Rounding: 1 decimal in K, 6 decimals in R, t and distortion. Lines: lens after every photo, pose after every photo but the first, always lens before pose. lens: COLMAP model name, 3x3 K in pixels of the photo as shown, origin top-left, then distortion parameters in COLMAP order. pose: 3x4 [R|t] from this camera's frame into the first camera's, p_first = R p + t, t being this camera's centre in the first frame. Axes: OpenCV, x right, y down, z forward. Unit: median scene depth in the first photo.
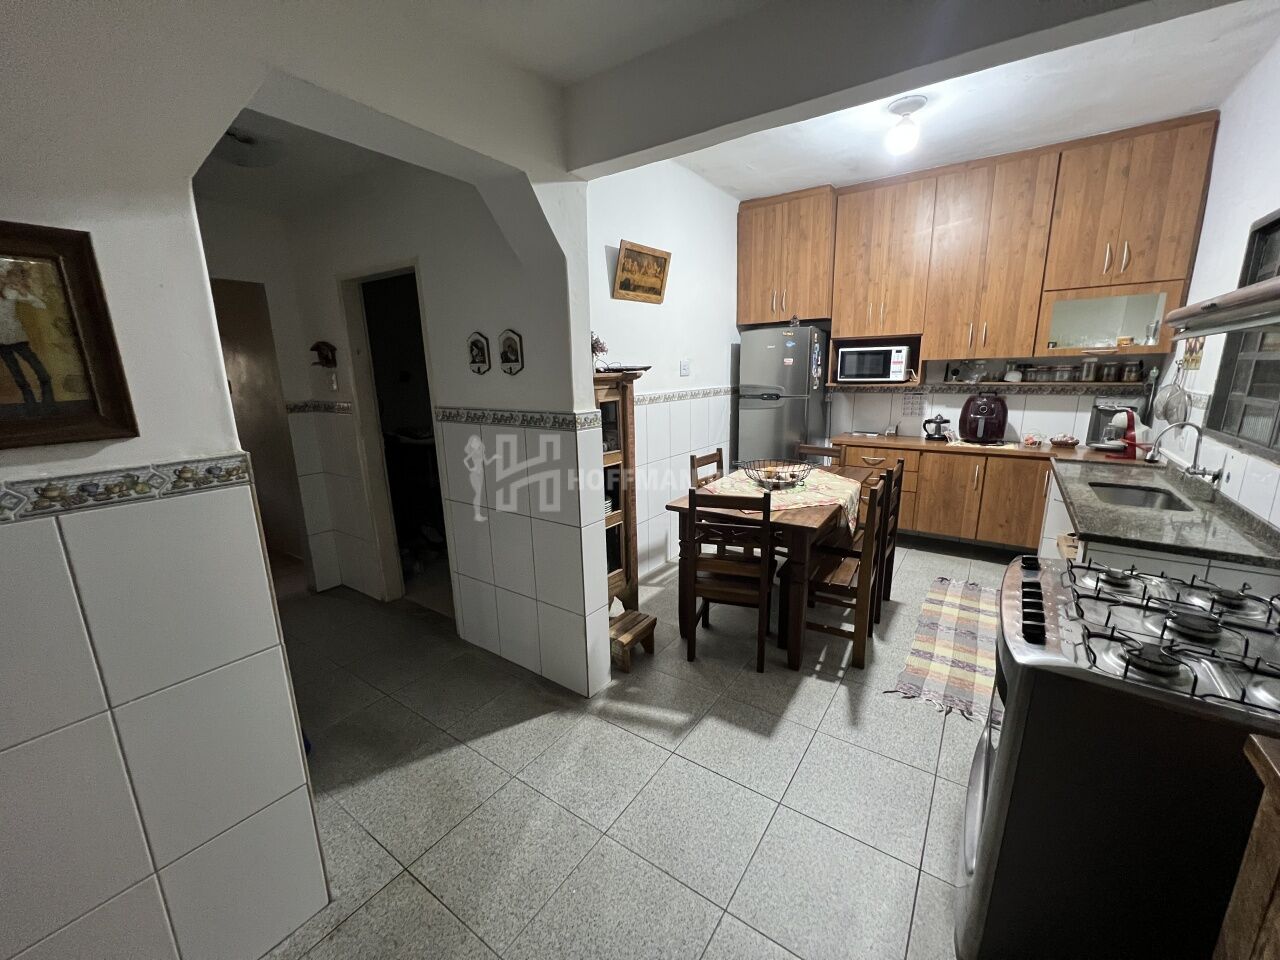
lens RADIAL K [[510.5, 0, 642.4], [0, 510.5, 482.8], [0, 0, 1]] dist [-0.001357, -0.000160]
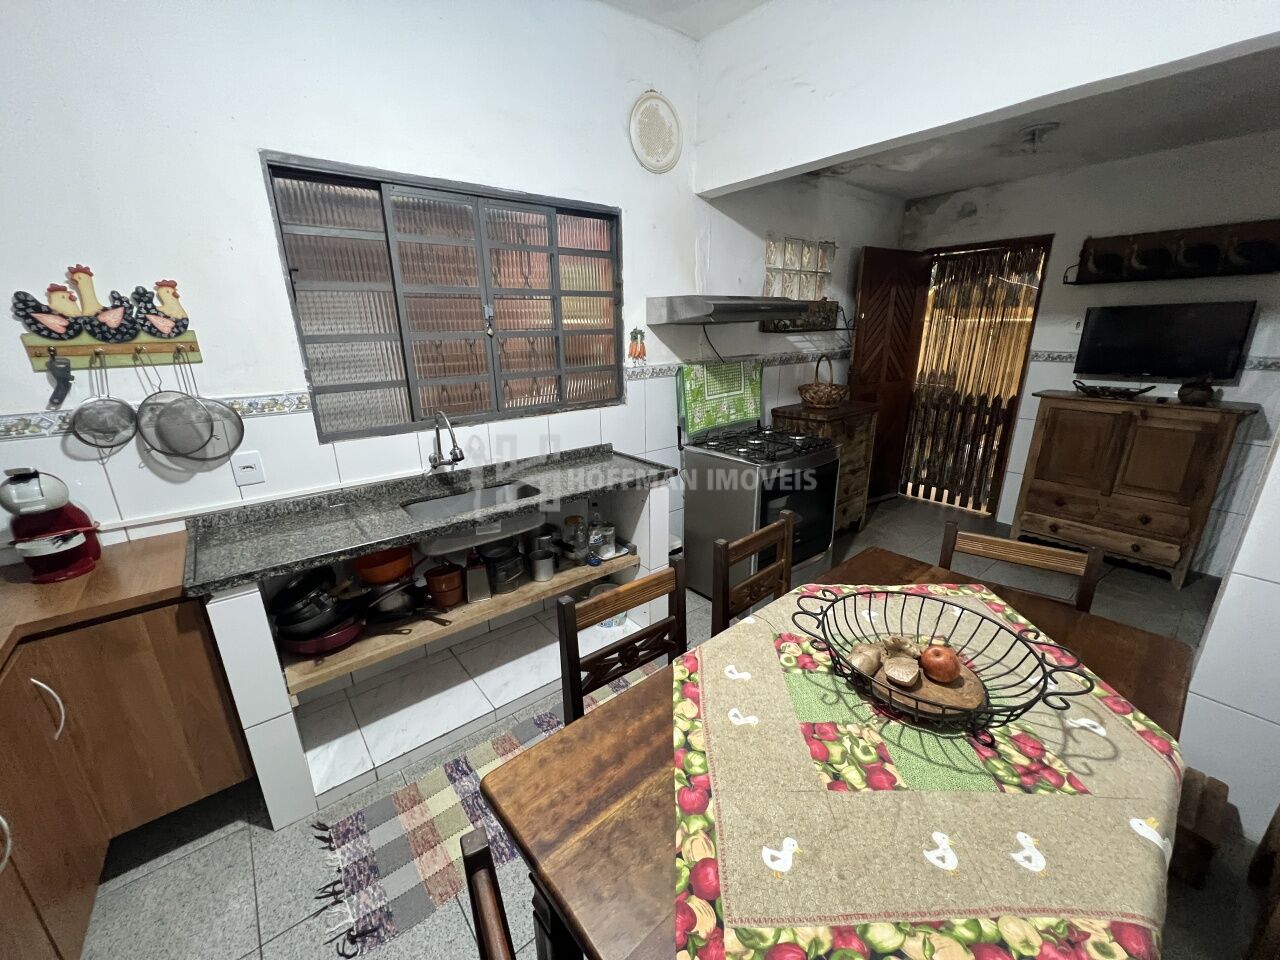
lens RADIAL K [[510.5, 0, 640.3], [0, 510.5, 483.4], [0, 0, 1]] dist [-0.001357, -0.000160]
pose [[-0.960229, -0.054761, 0.273790, 0.288973], [0.090266, 0.867039, 0.489995, -0.248924], [-0.264220, 0.495222, -0.827613, 1.026772]]
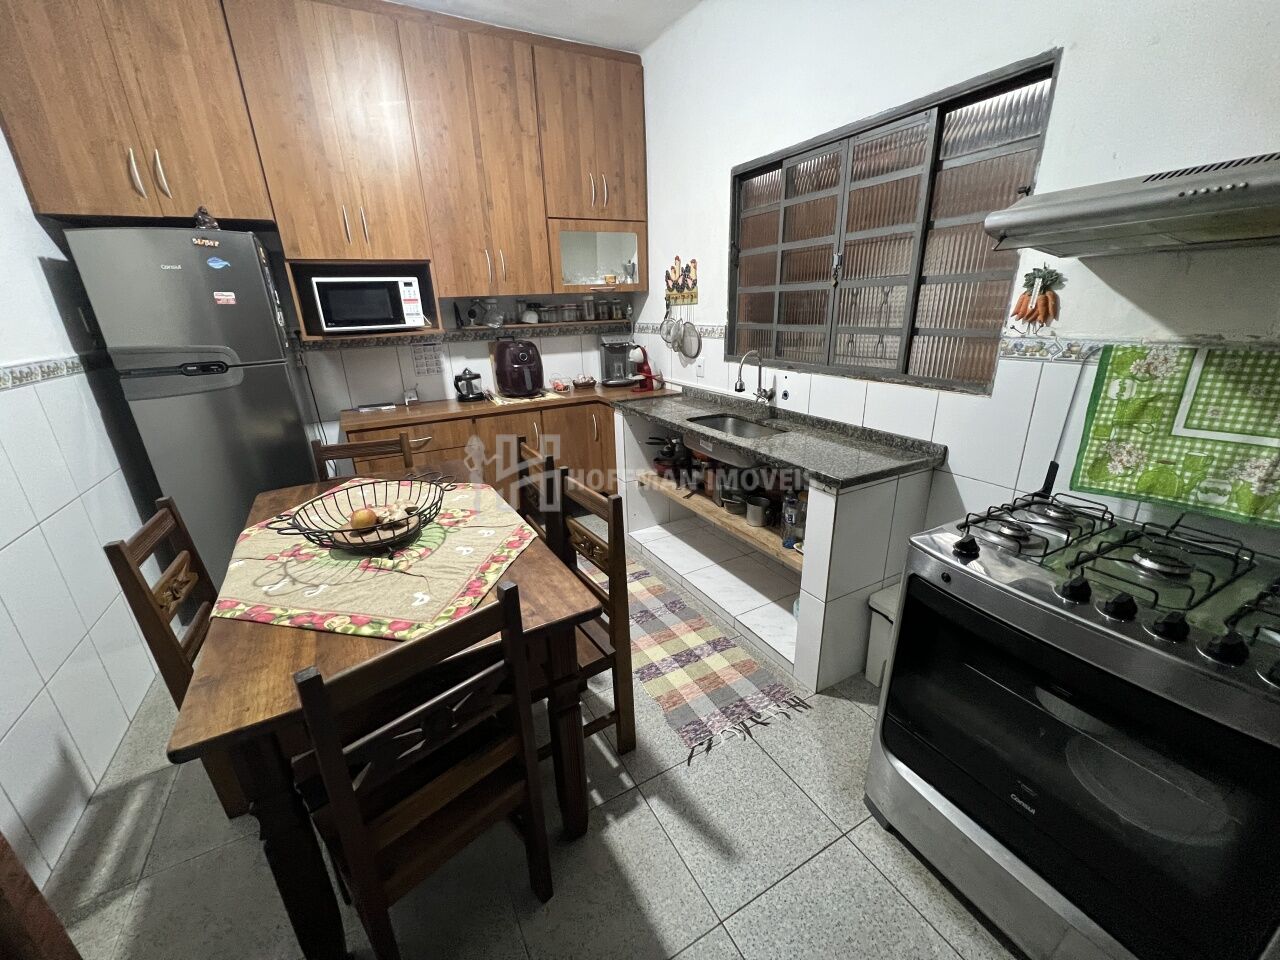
lens RADIAL K [[510.5, 0, 643.1], [0, 510.5, 483.7], [0, 0, 1]] dist [-0.001357, -0.000160]
pose [[0.444190, -0.292948, 0.846686, -0.027470], [0.218571, 0.951912, 0.214688, -0.079899], [-0.868862, 0.089698, 0.486860, 0.419817]]
